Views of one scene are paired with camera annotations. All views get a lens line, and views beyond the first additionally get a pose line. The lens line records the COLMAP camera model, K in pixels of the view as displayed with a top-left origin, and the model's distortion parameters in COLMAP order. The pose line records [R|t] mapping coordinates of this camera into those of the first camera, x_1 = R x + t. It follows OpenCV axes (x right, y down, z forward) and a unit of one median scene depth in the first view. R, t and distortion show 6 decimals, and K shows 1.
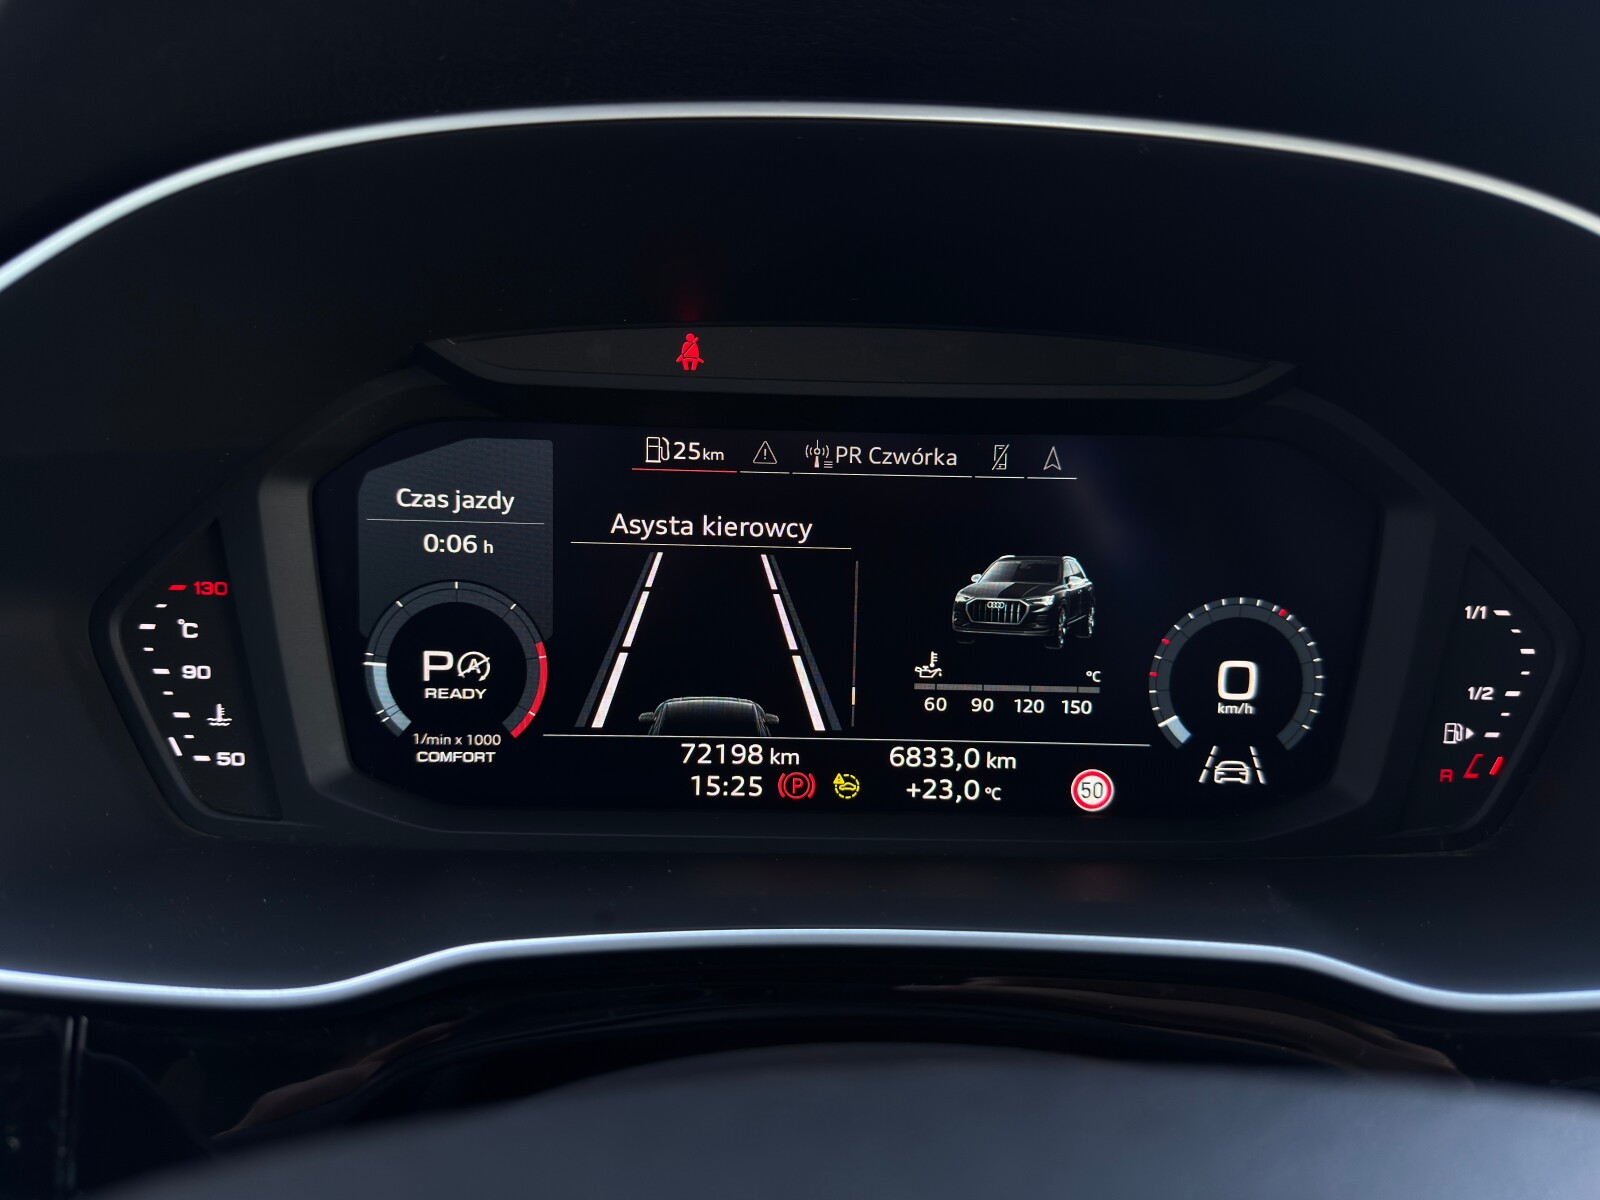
lens RADIAL K [[1147.2, 0, 805.8], [0, 1147.2, 601.5], [0, 0, 1]] dist [0.182632, -0.459132]
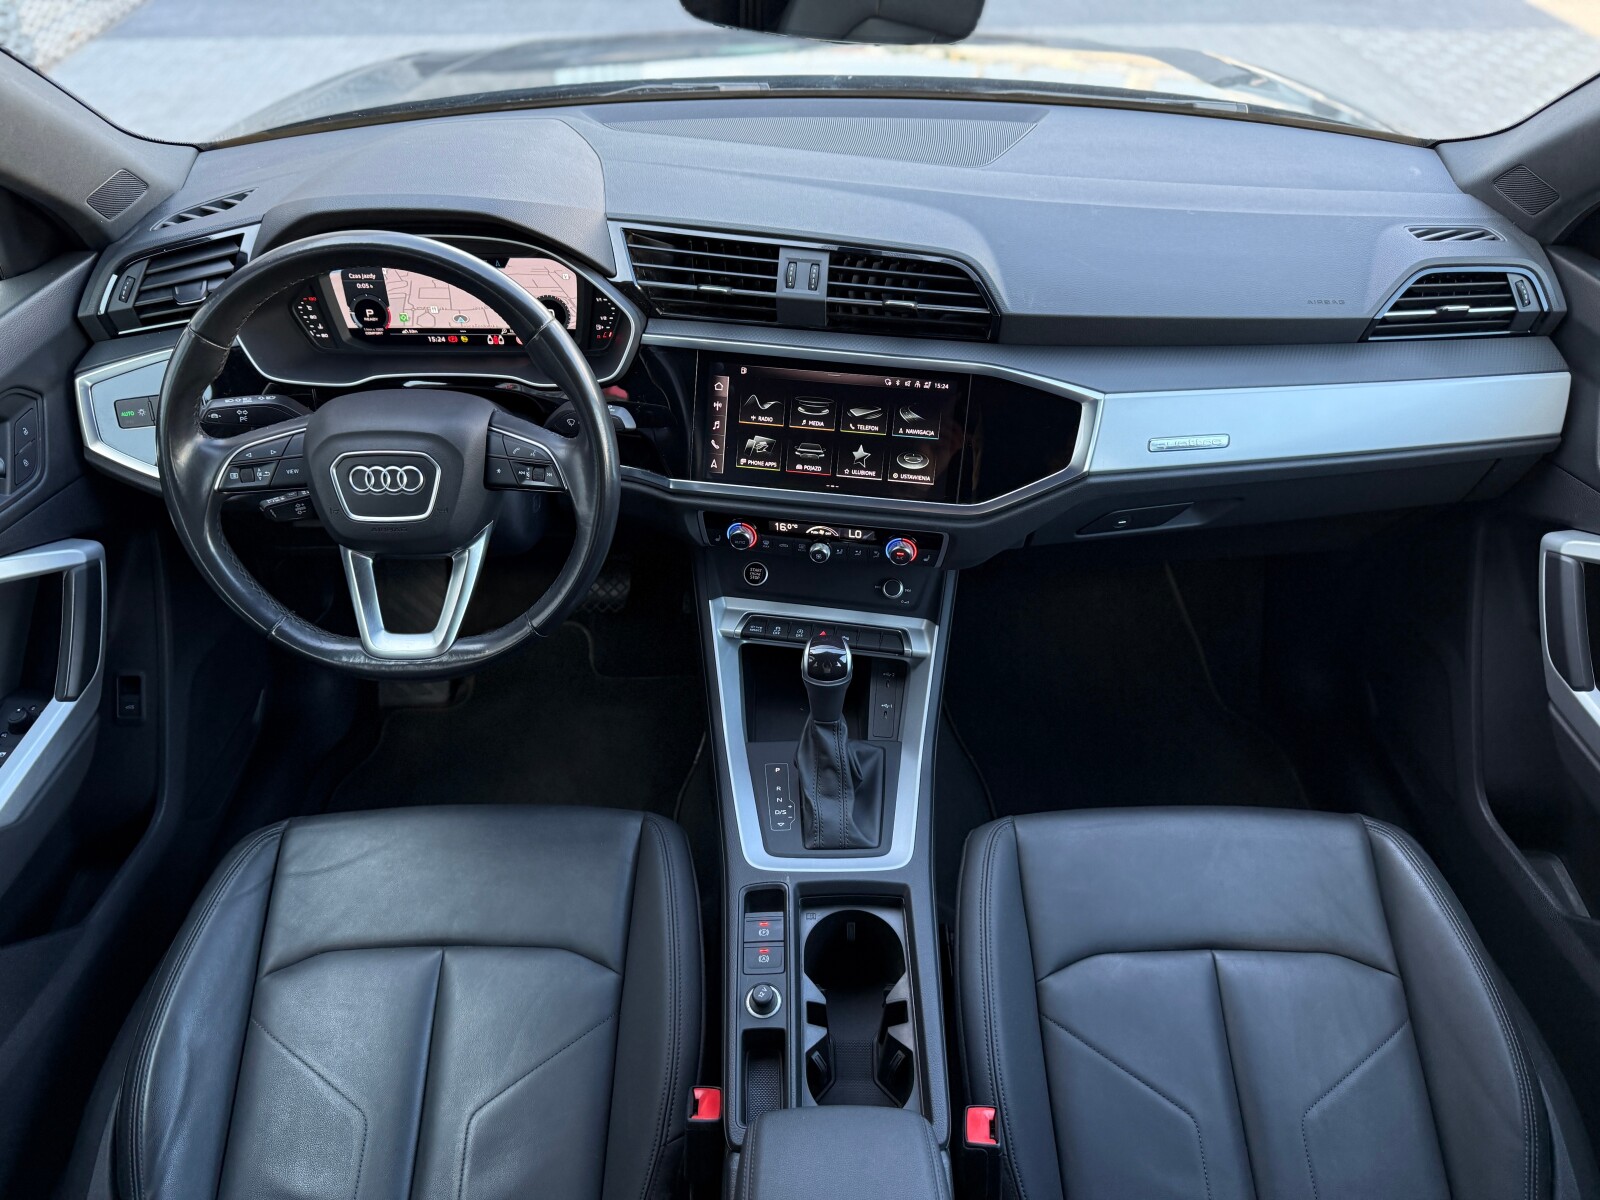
lens RADIAL K [[1118.1, 0, 797.5], [0, 1118.1, 610.1], [0, 0, 1]] dist [0.181907, -0.419469]
pose [[0.999690, -0.007381, -0.023784, 1.420150], [0.017864, 0.877947, 0.478424, -0.998666], [0.017350, -0.478701, 0.877807, -3.317414]]
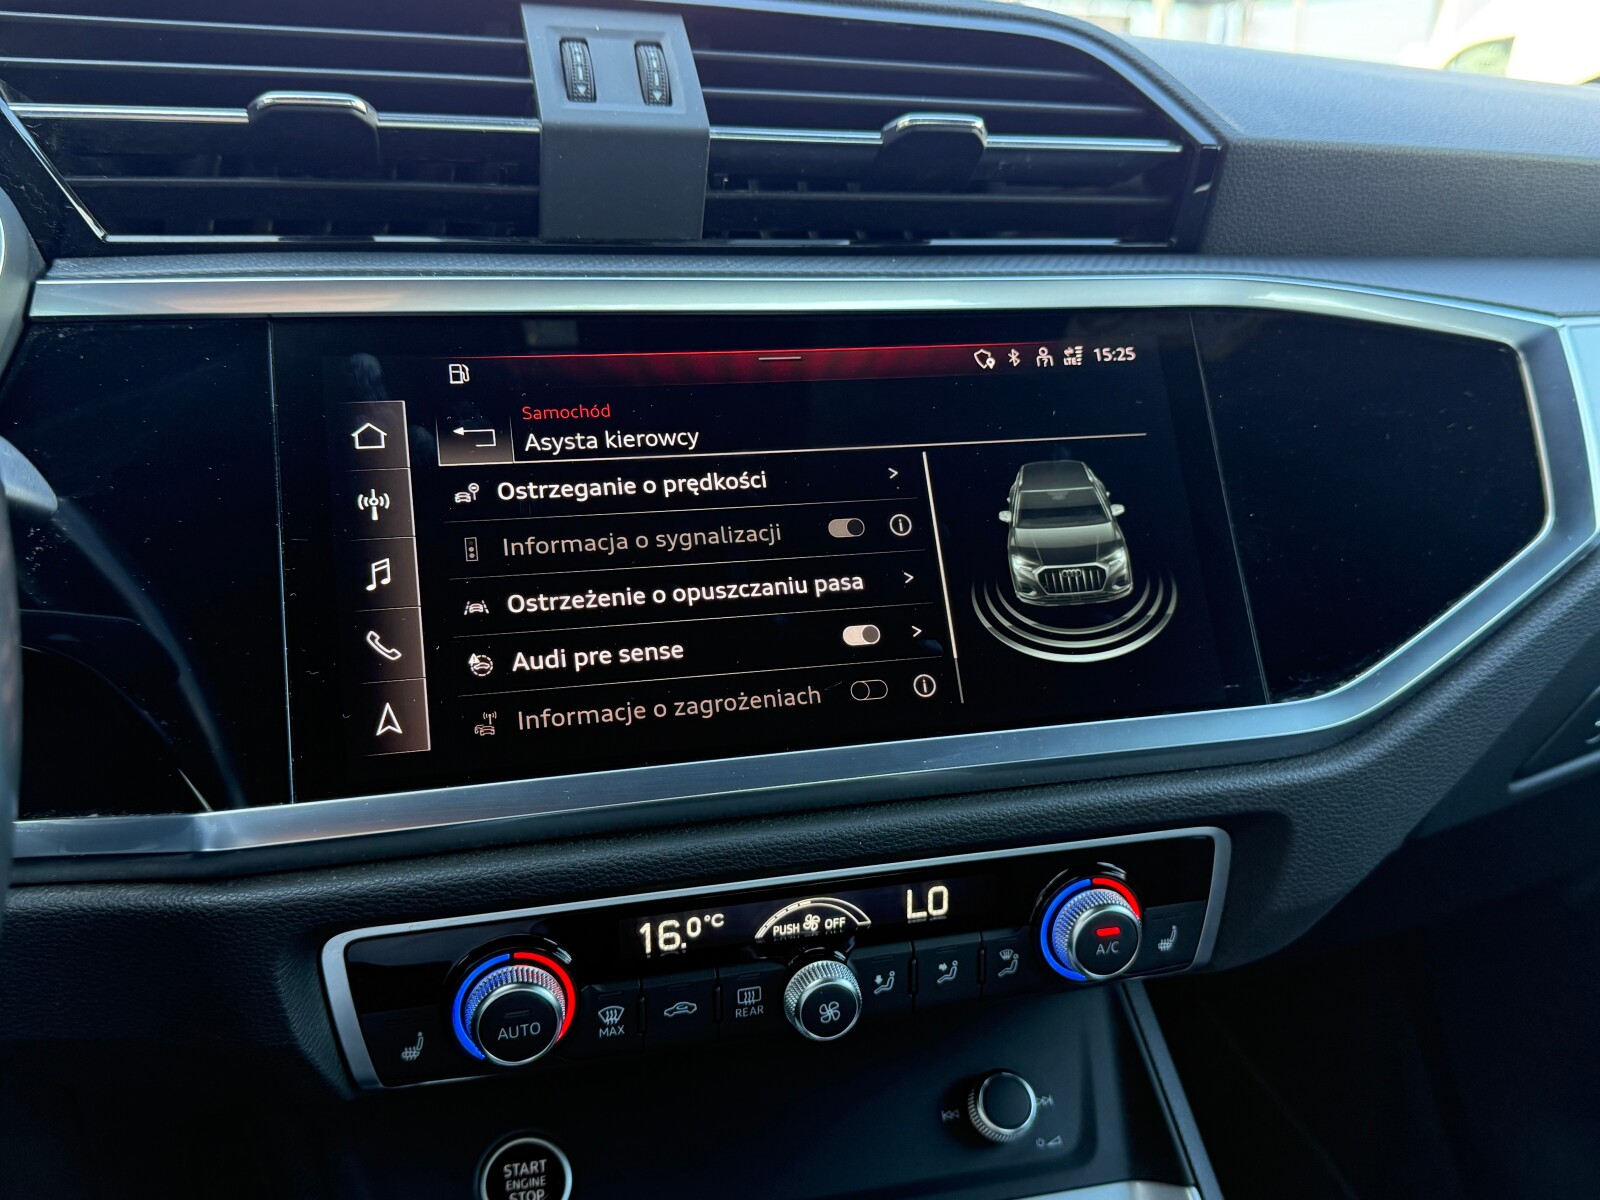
lens RADIAL K [[1506.6, 0, 800.0], [0, 1506.6, 600.0], [0, 0, 1]] dist [0.154549, -0.370952]
pose [[0.911277, -0.122060, 0.393288, 0.823989], [0.095947, 0.991710, 0.085470, 0.307617], [-0.400460, -0.040152, 0.915434, -0.868102]]
